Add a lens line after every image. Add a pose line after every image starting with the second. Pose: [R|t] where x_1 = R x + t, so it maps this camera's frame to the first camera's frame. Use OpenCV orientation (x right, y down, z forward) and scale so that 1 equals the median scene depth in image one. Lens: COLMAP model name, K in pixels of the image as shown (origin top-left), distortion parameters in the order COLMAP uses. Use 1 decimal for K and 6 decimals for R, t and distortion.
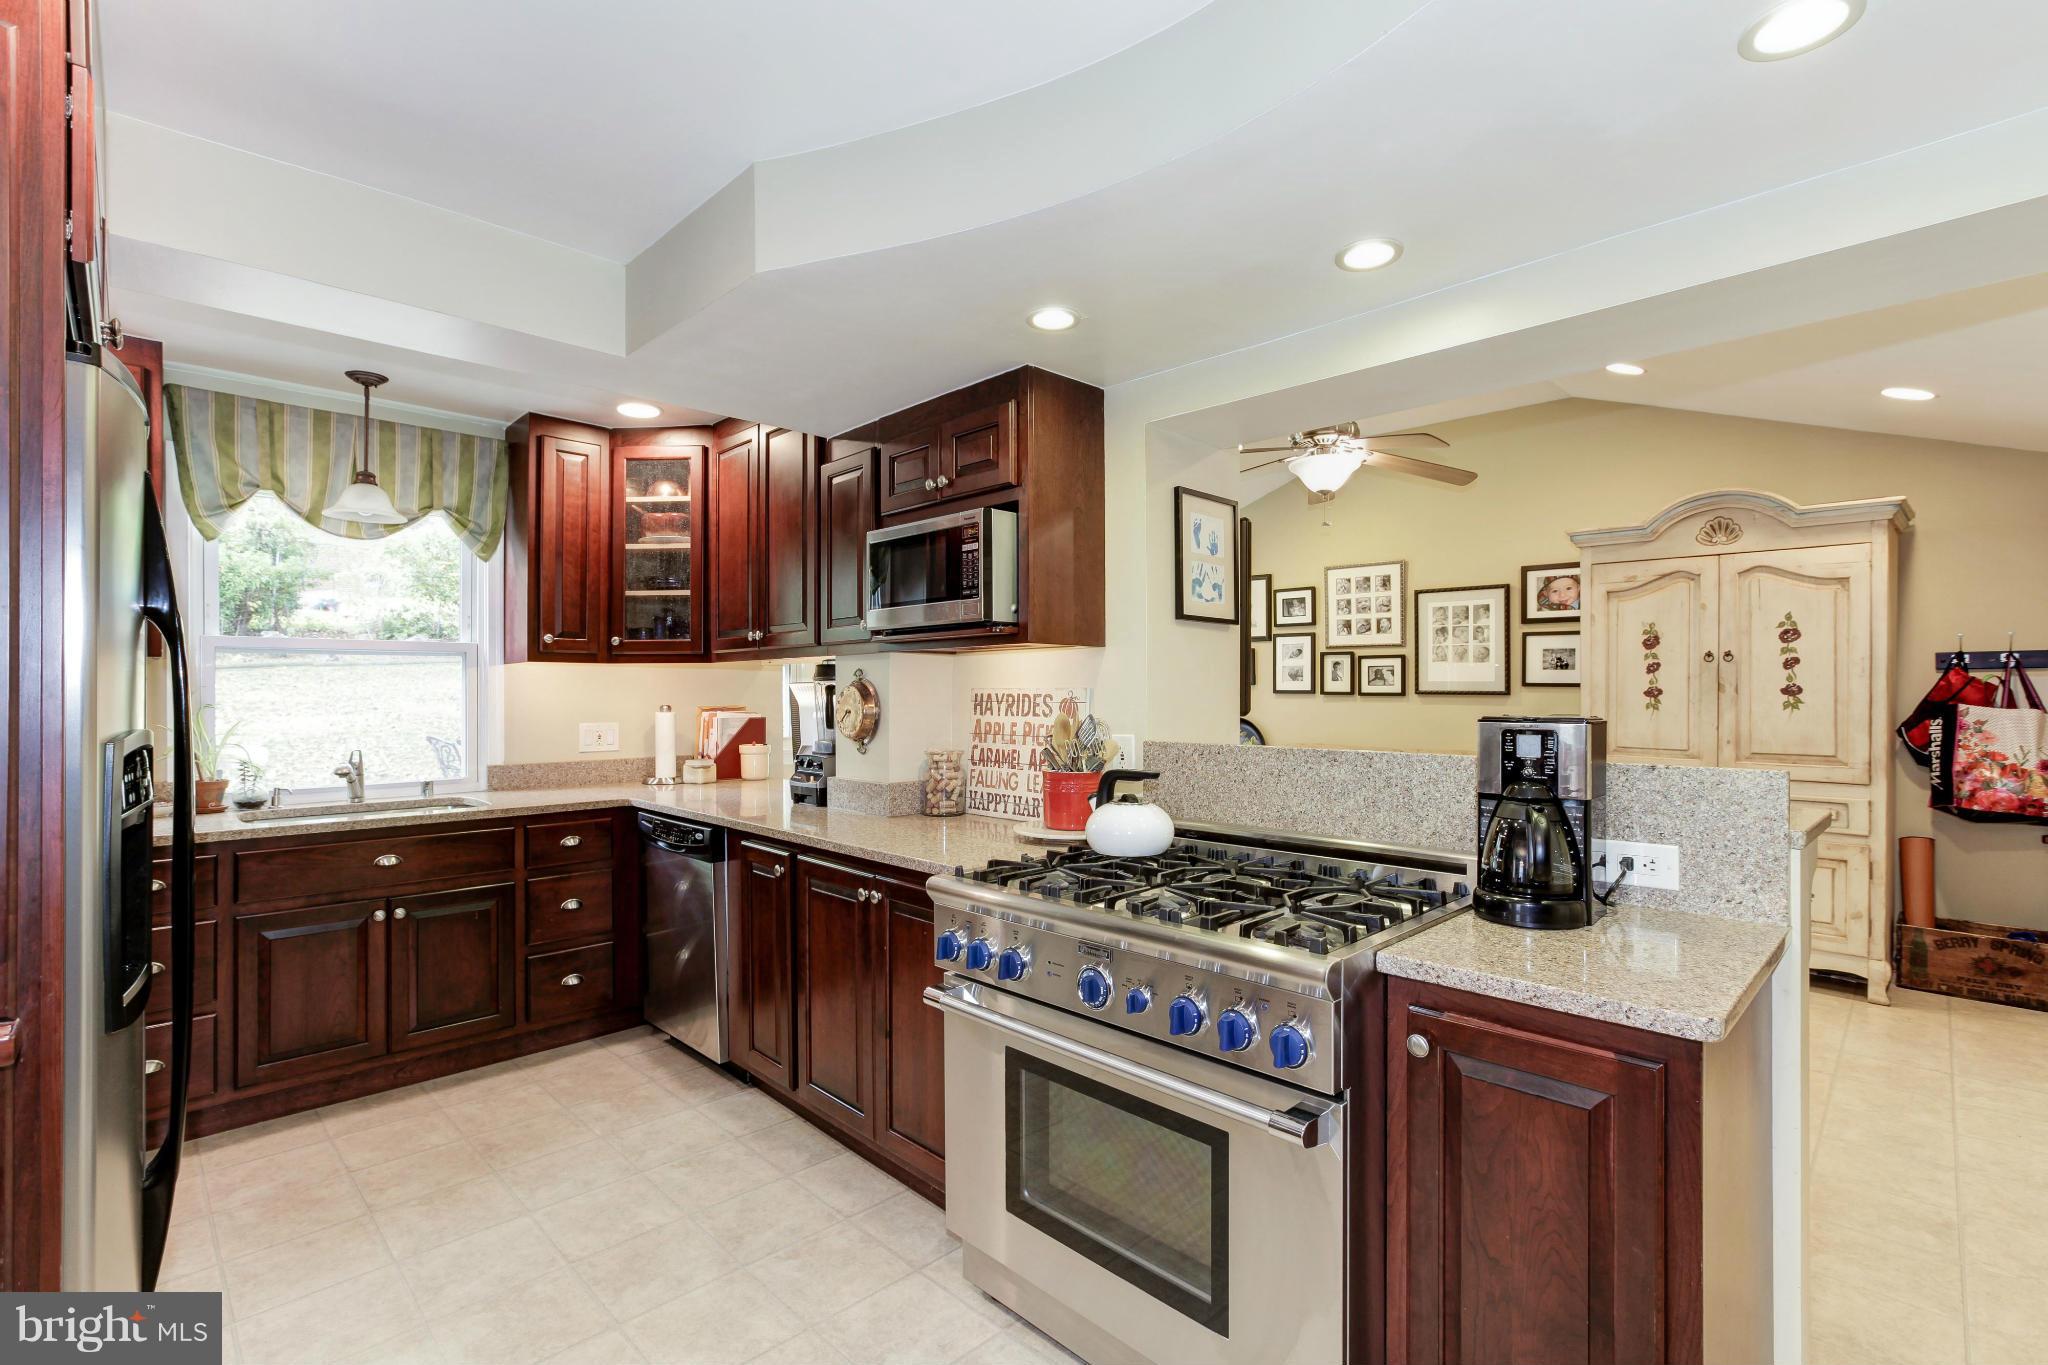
lens RADIAL K [[922.2, 0, 1019.3], [0, 922.2, 682.9], [0, 0, 1]] dist [-0.023658, 0.007010]
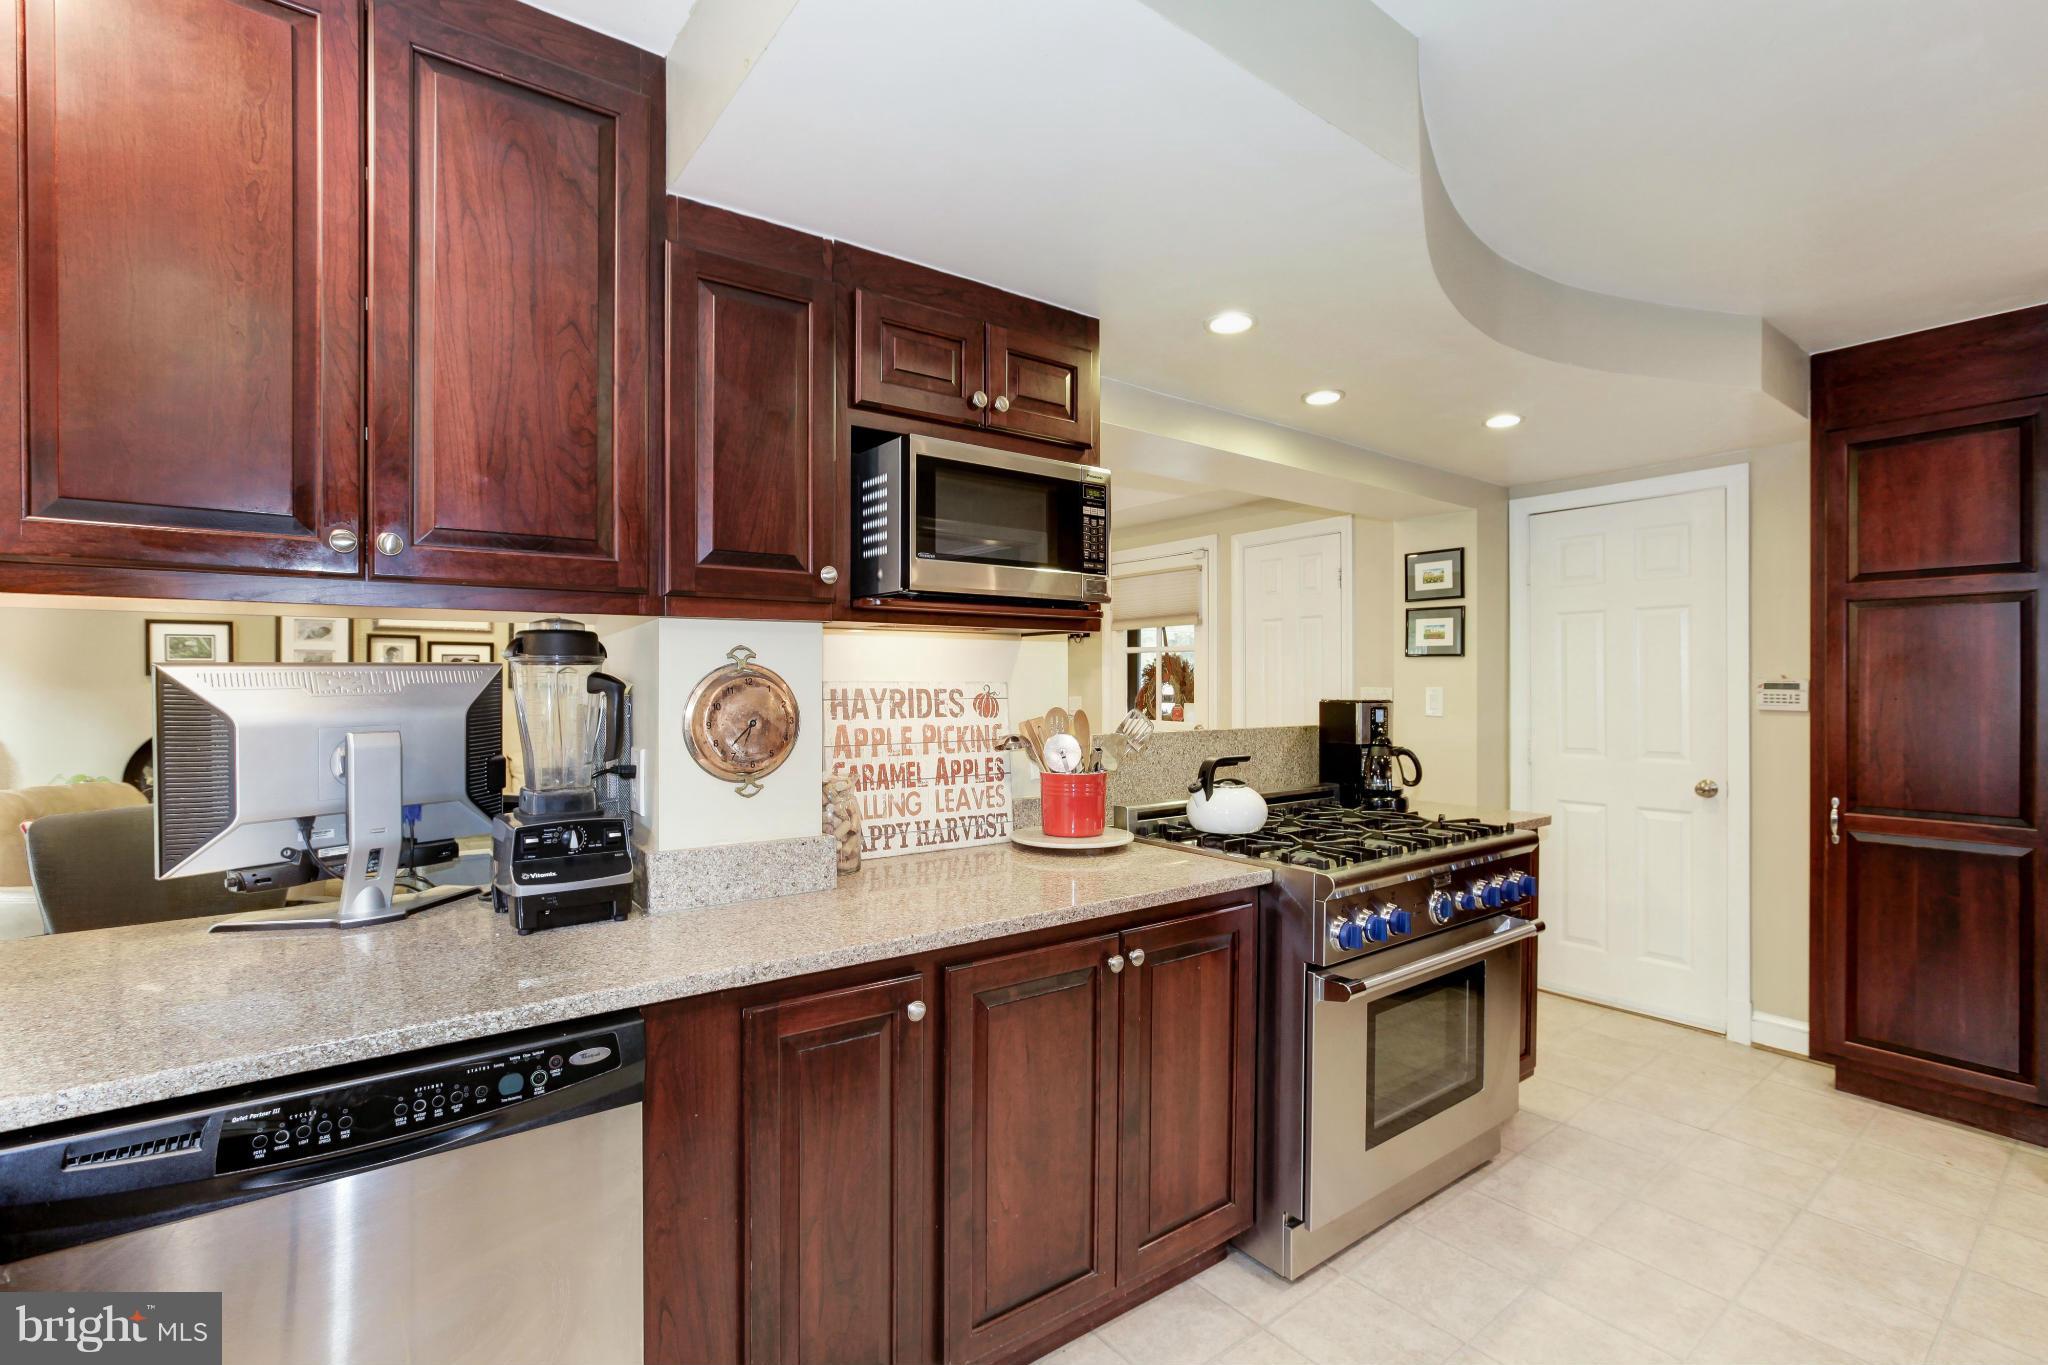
lens RADIAL K [[922.2, 0, 1014.4], [0, 922.2, 685.2], [0, 0, 1]] dist [-0.023658, 0.007010]
pose [[0.148878, -0.000236, 0.988855, -0.530132], [-0.008732, 0.999961, 0.001553, 0.004774], [-0.988817, -0.008866, 0.148870, 0.567982]]
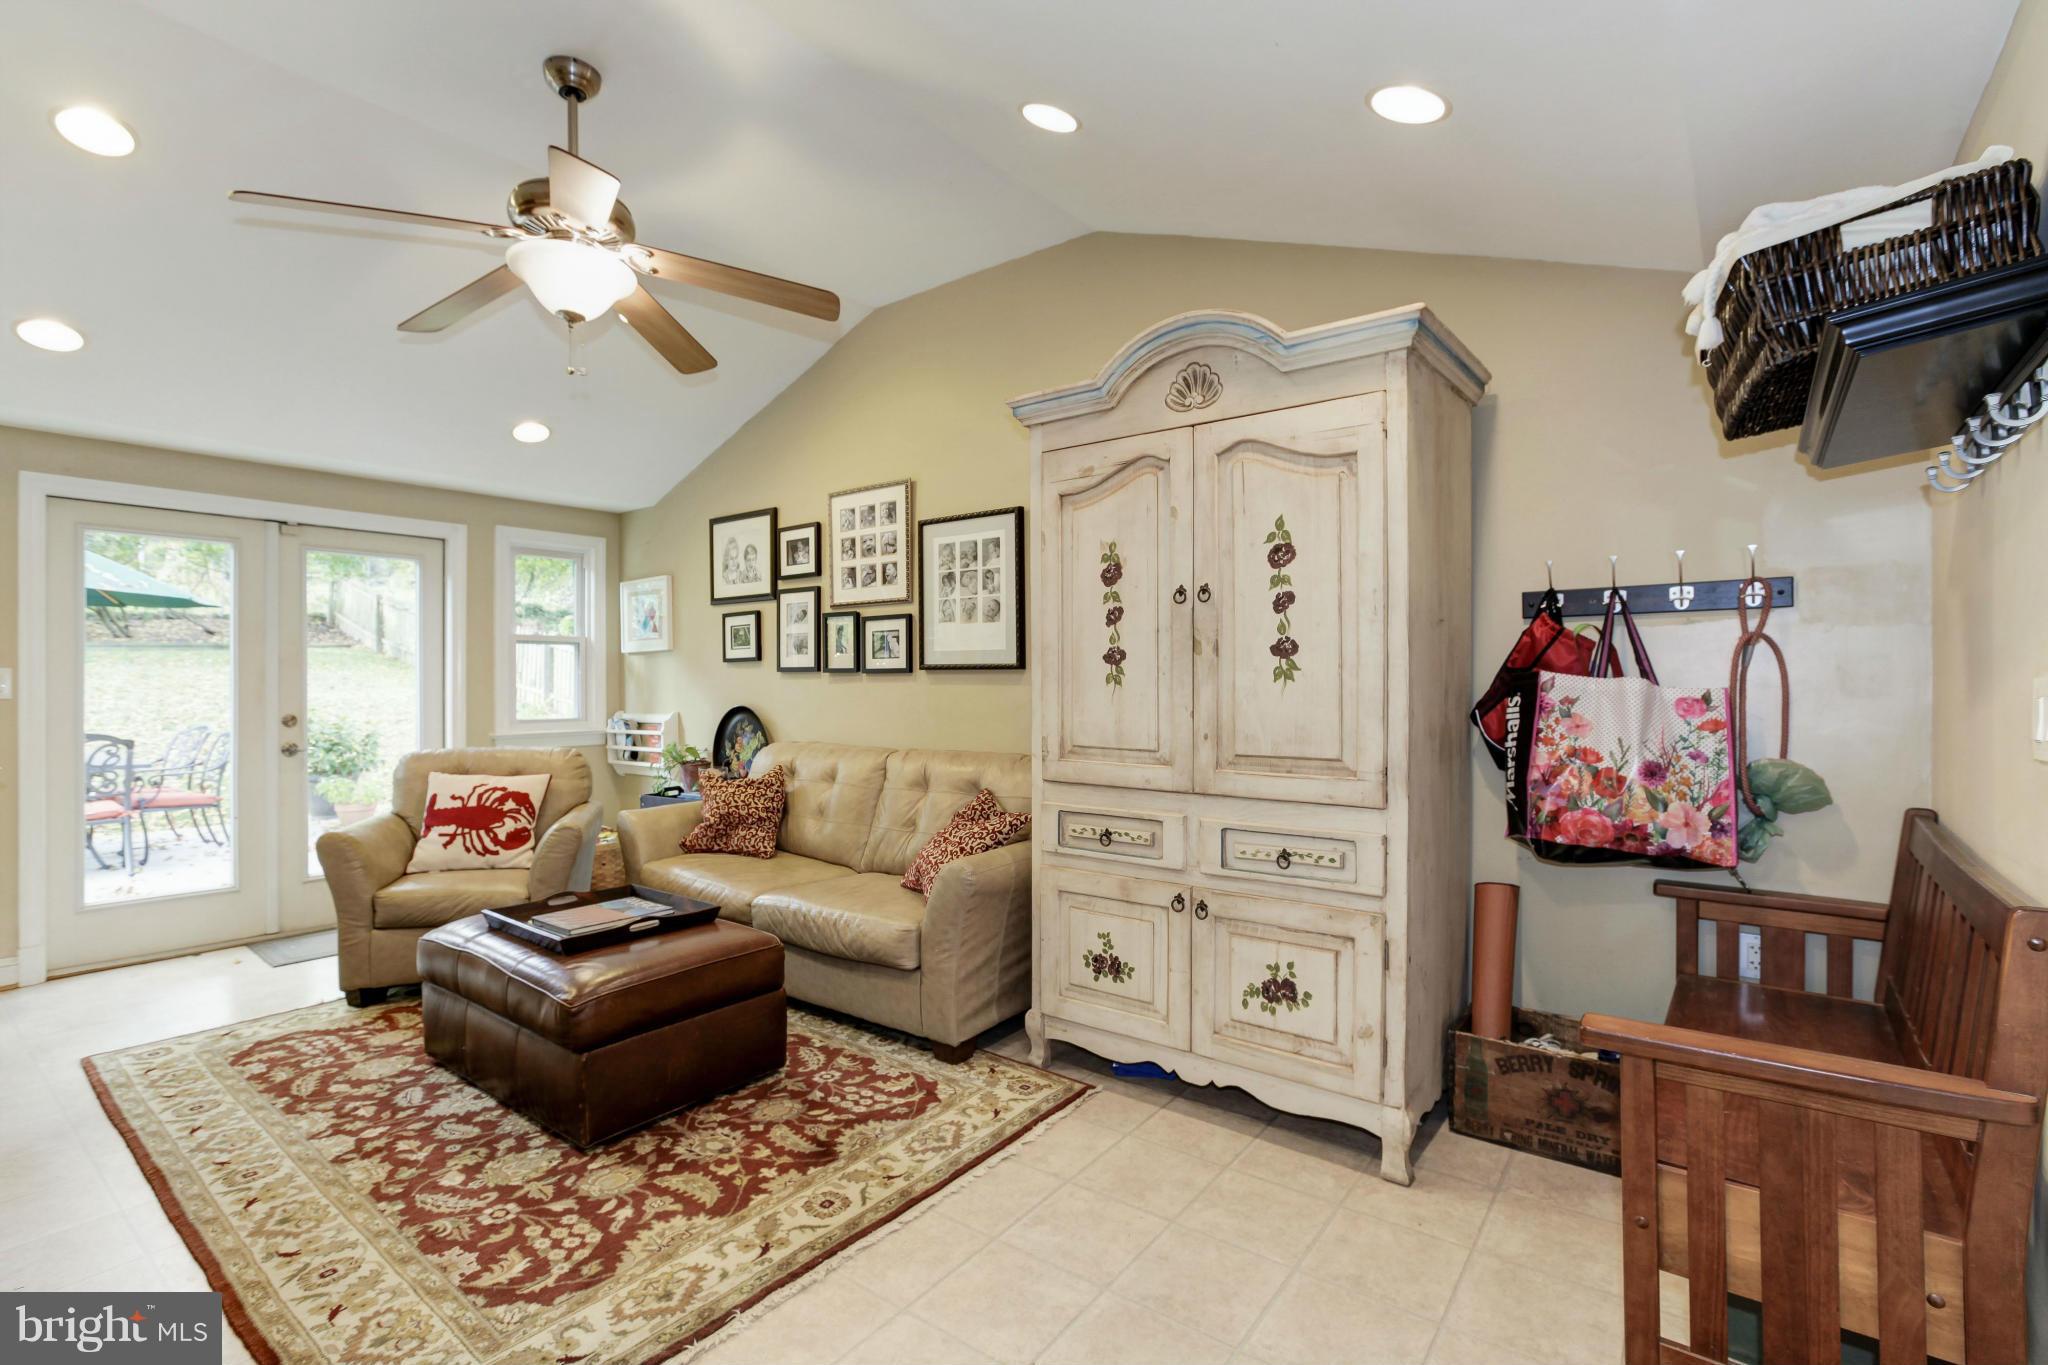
lens RADIAL K [[922.2, 0, 1022.6], [0, 922.2, 688.4], [0, 0, 1]] dist [-0.023658, 0.007010]
pose [[0.988318, -0.003405, 0.152365, 0.584450], [0.001796, 0.999941, 0.010700, 0.027347], [-0.152393, -0.010302, 0.988266, 0.430395]]
